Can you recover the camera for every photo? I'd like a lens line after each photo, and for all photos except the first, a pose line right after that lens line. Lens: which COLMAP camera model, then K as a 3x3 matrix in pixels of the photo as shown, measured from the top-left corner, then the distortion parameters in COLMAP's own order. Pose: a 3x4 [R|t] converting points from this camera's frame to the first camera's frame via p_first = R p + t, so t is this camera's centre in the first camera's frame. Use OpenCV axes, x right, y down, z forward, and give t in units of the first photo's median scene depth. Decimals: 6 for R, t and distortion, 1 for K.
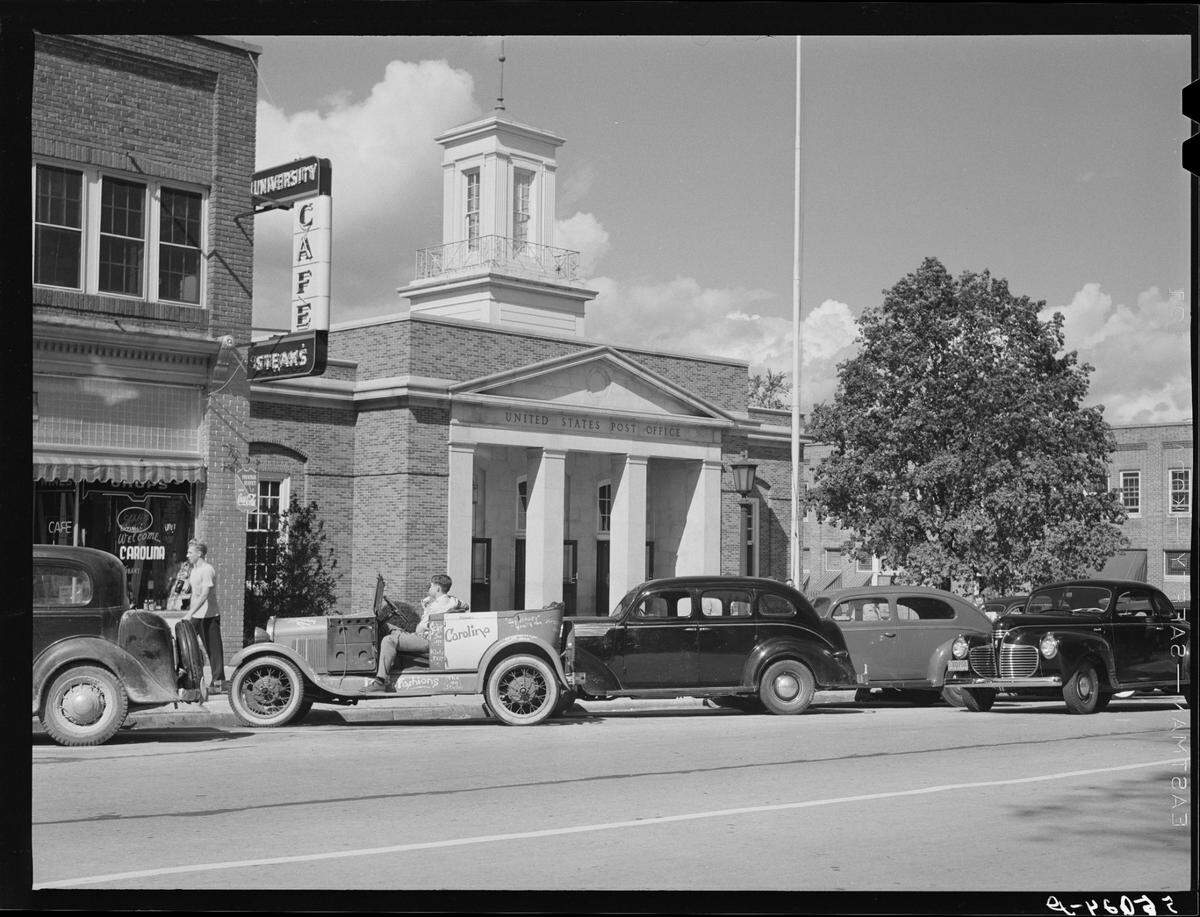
lens RADIAL K [[1537.4, 0, 600.0], [0, 1537.4, 458.5], [0, 0, 1]] dist [0.015036, 0.024711]
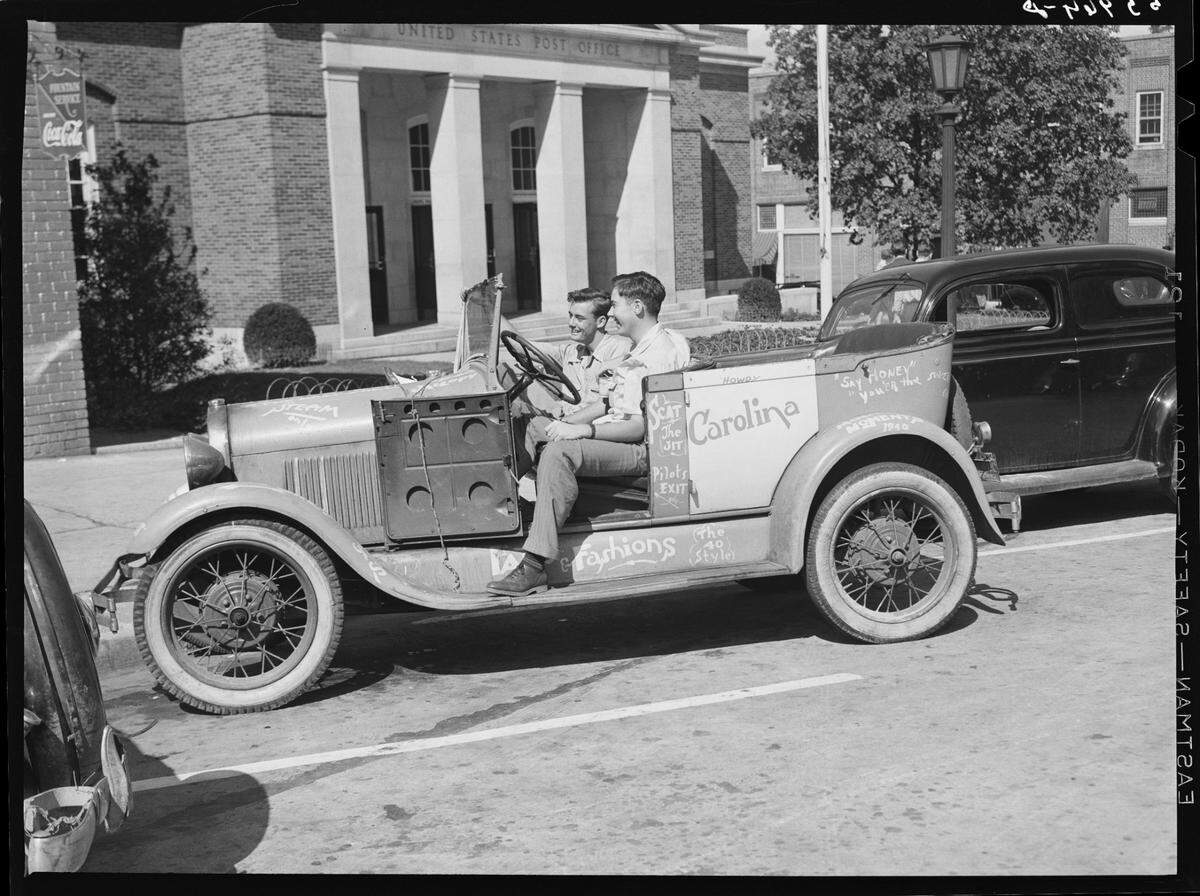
lens RADIAL K [[1553.4, 0, 602.0], [0, 1553.4, 484.9], [0, 0, 1]] dist [-0.000984, -0.034673]
pose [[0.989941, -0.066893, 0.124670, -0.074595], [0.036790, 0.972565, 0.229703, 0.016815], [-0.136615, -0.222806, 0.965243, 0.271220]]
